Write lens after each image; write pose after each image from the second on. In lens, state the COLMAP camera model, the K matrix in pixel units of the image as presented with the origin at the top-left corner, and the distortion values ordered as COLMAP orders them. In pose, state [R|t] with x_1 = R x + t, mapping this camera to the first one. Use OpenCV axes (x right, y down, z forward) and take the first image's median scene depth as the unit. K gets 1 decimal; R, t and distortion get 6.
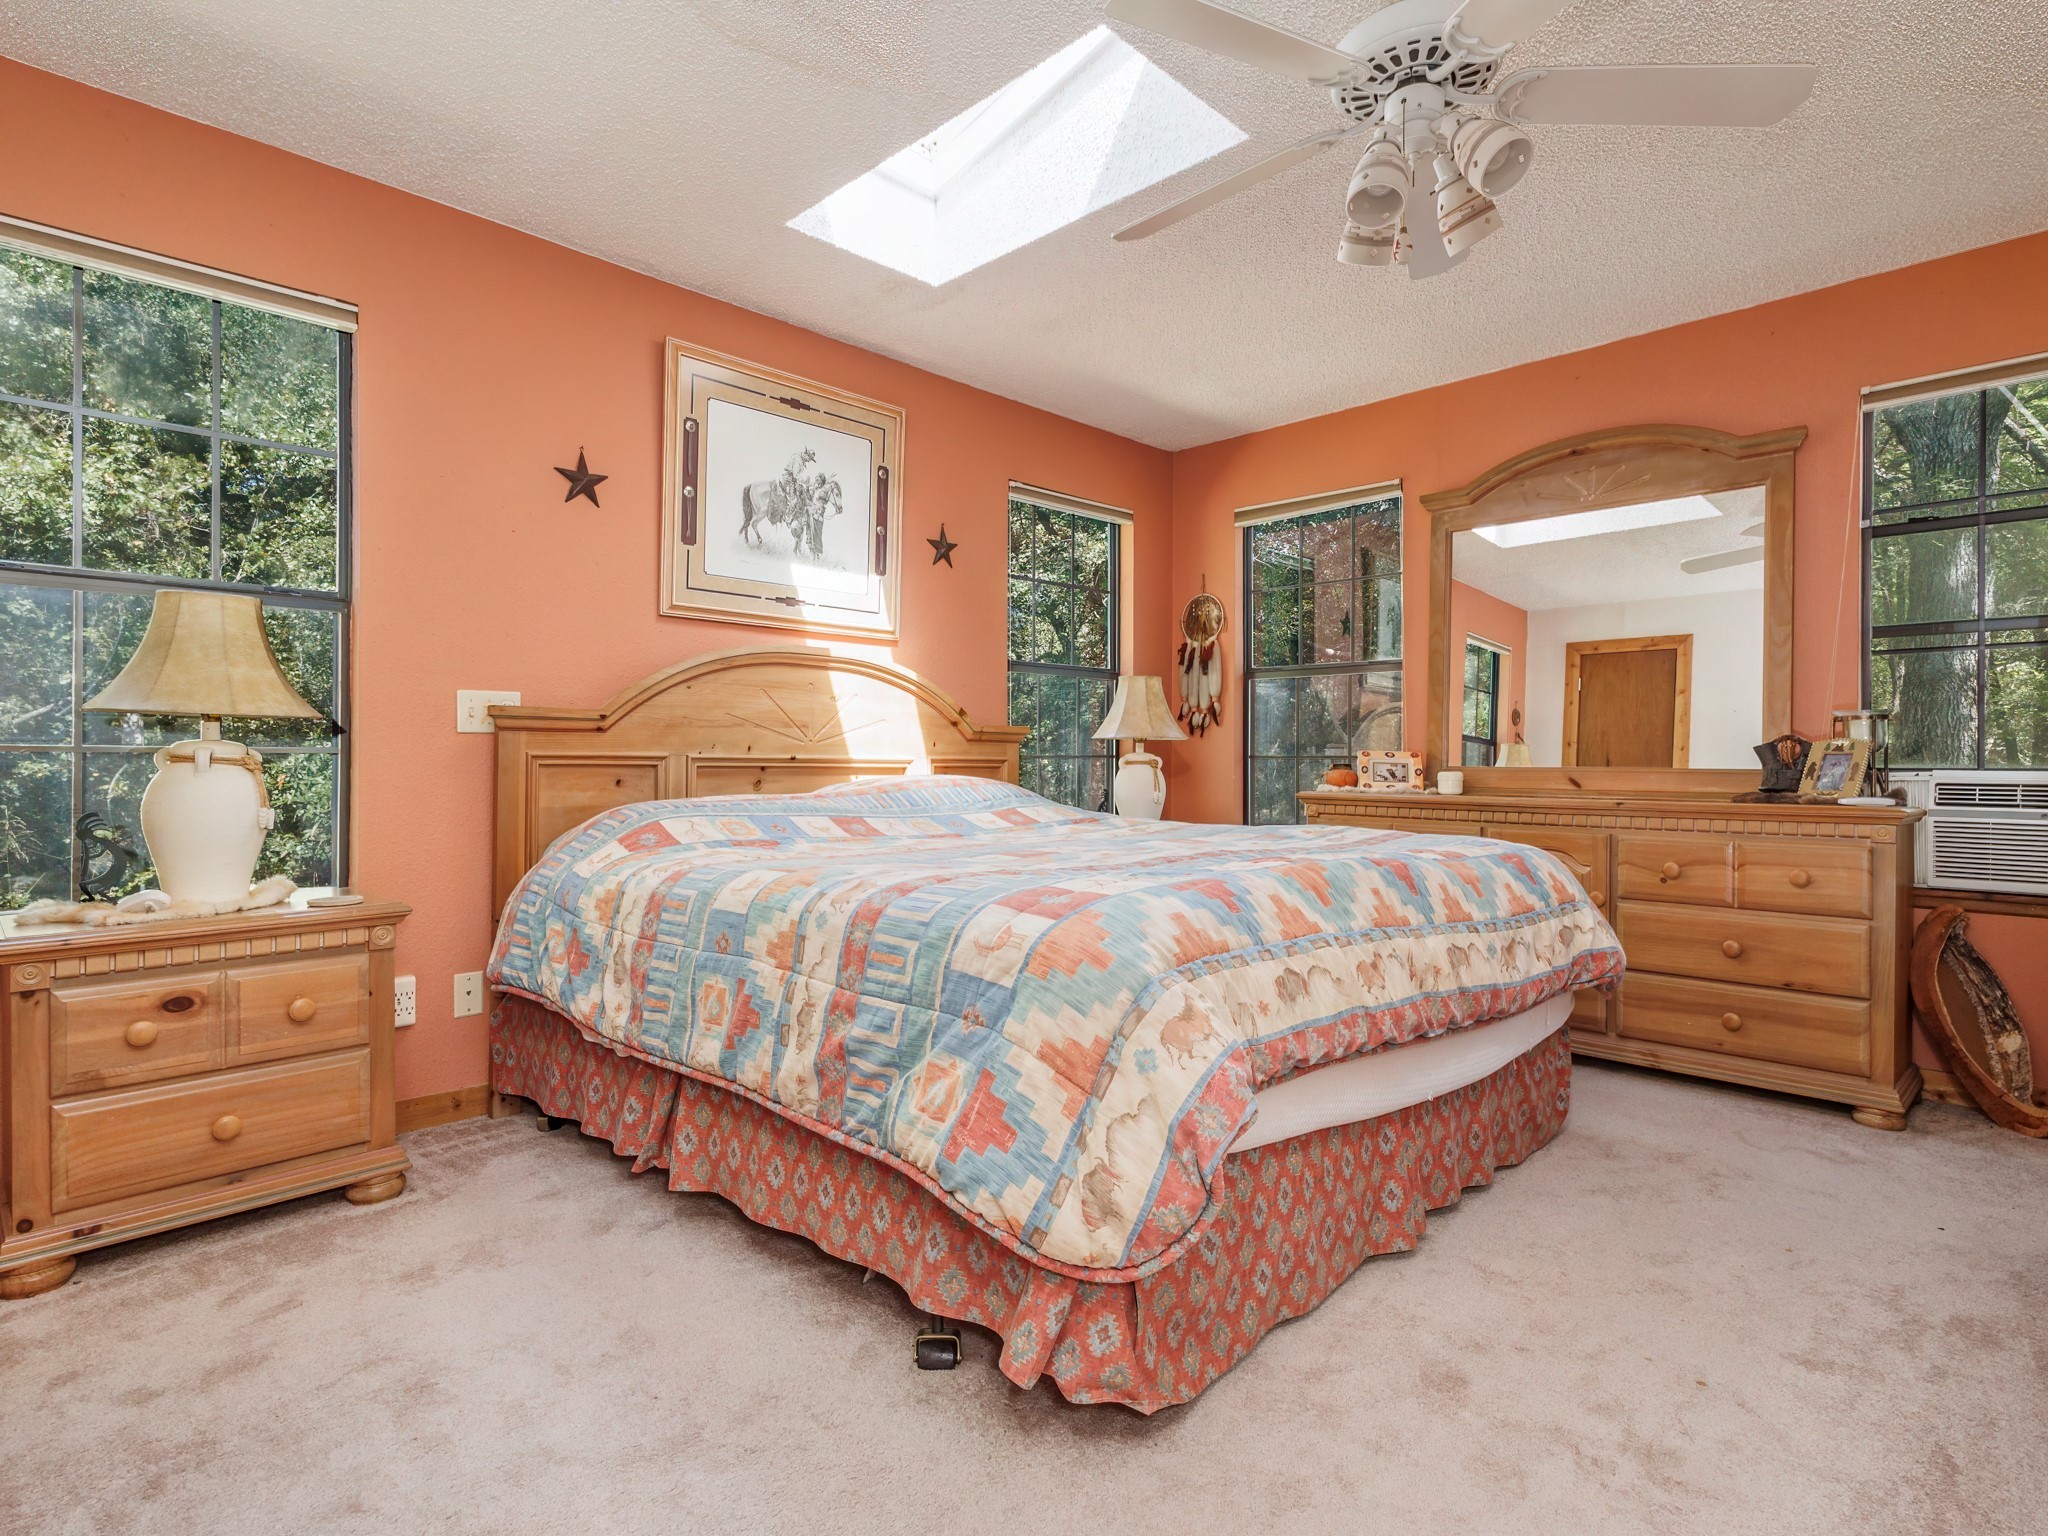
lens RADIAL K [[1065.0, 0, 1018.9], [0, 1065.0, 762.7], [0, 0, 1]] dist [0.005491, 0.000698]
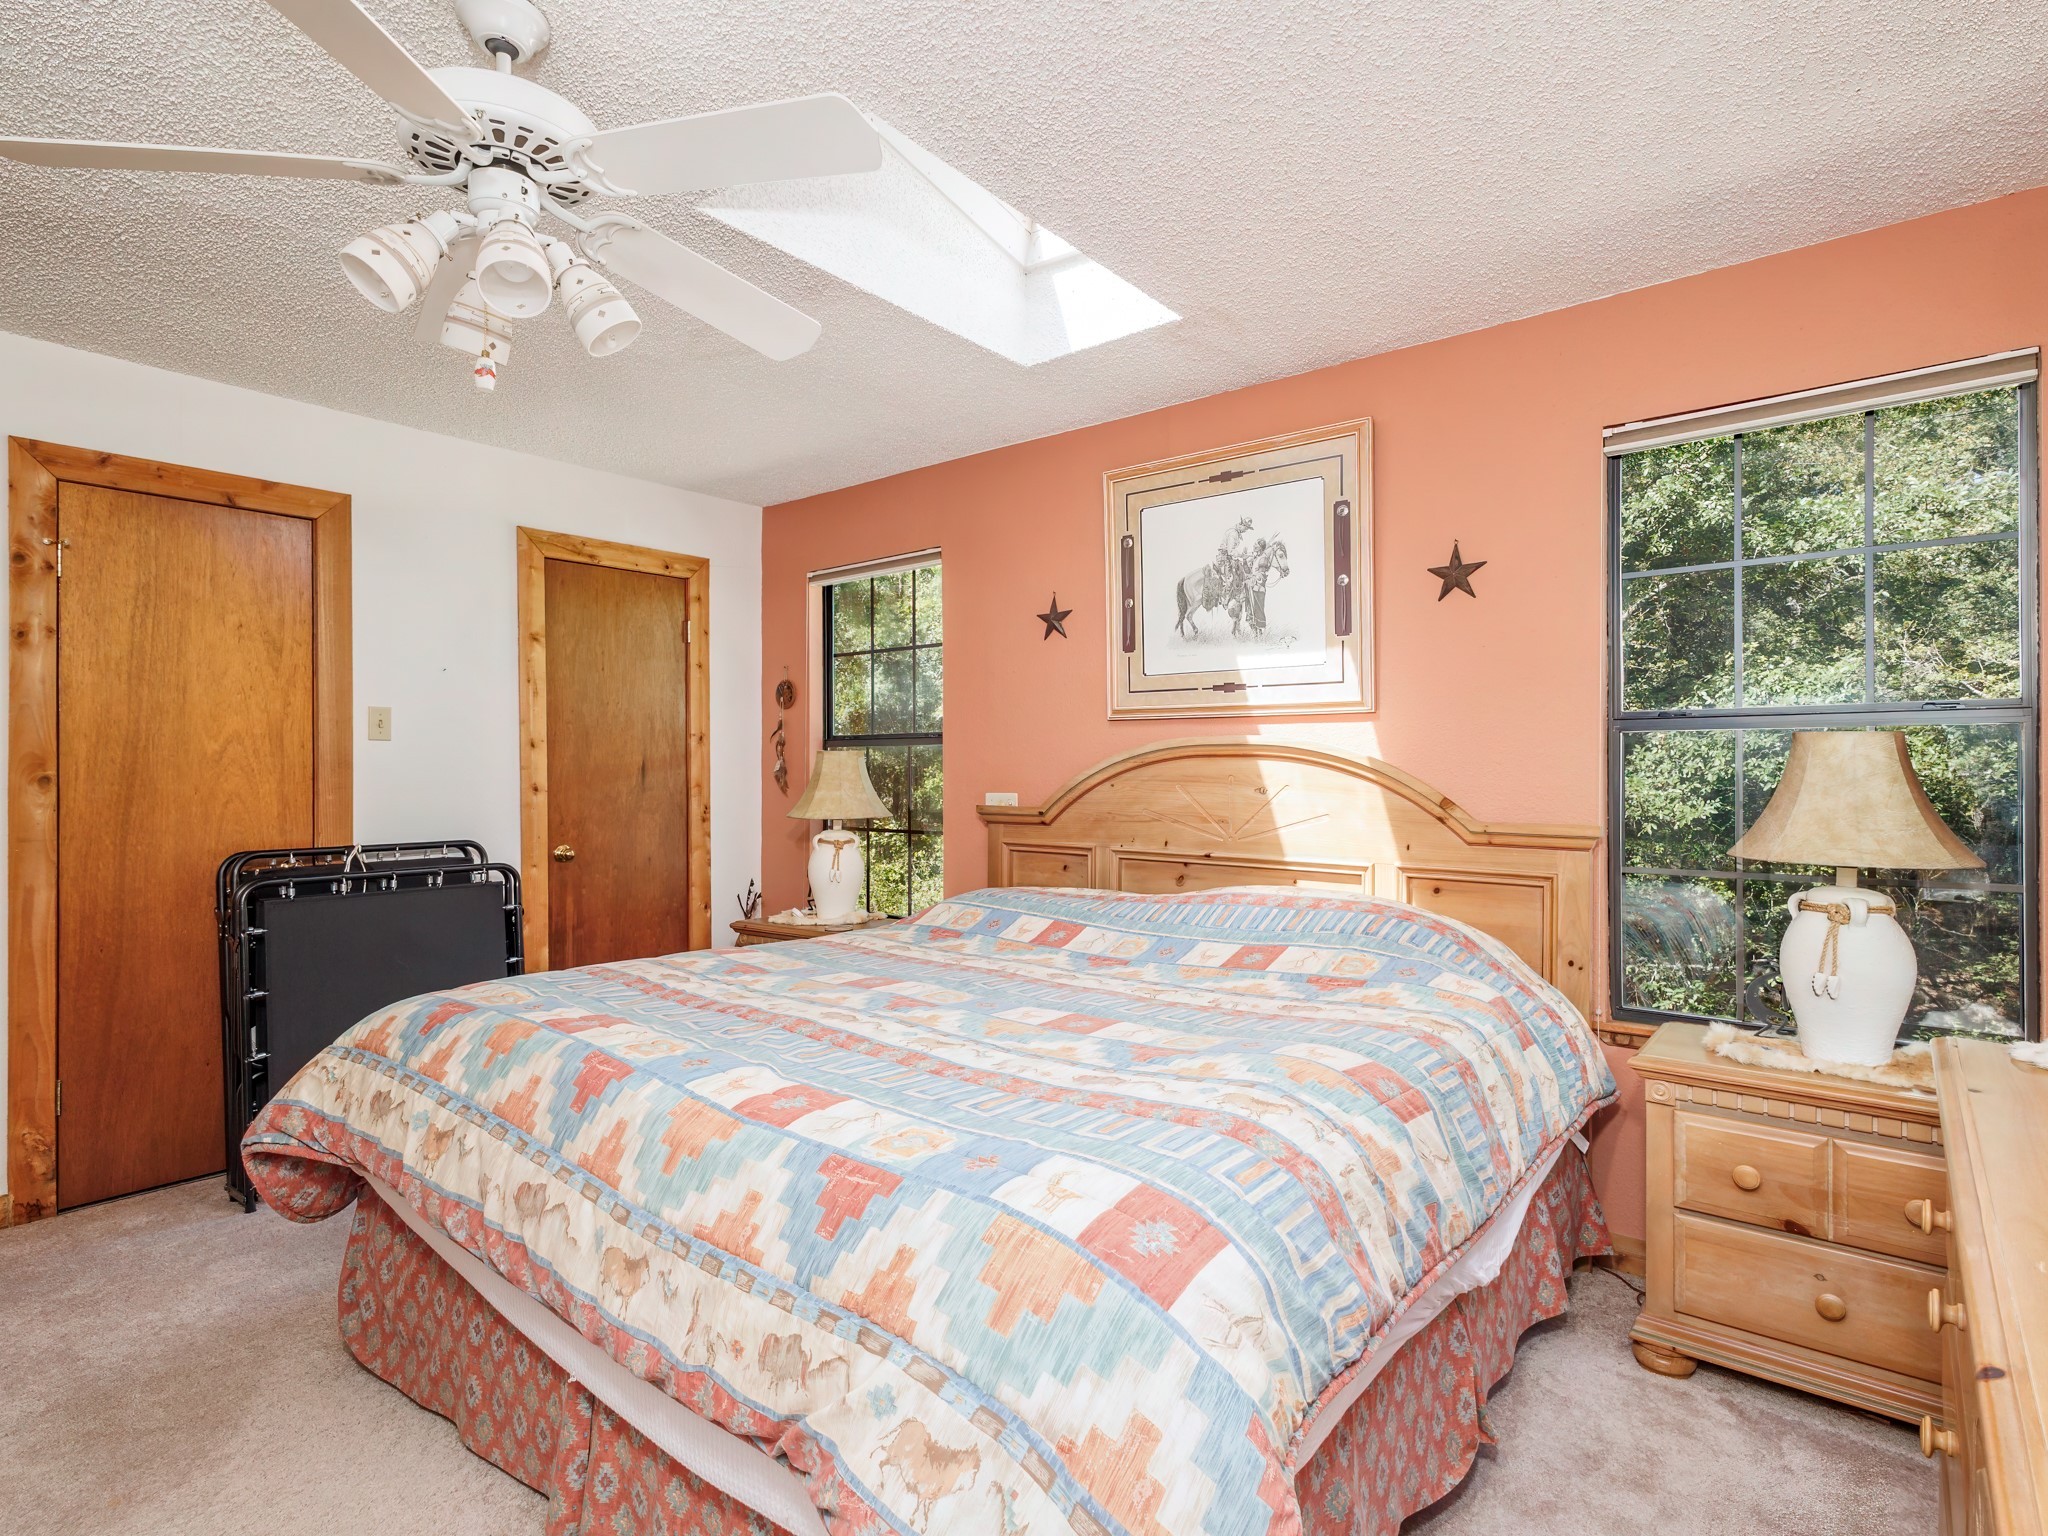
lens RADIAL K [[1065.0, 0, 1019.0], [0, 1065.0, 768.8], [0, 0, 1]] dist [0.005491, 0.000698]
pose [[0.104549, -0.002692, -0.994516, 0.703331], [-0.003164, 0.999990, -0.003040, -0.077028], [0.994515, 0.003465, 0.104539, 0.724967]]
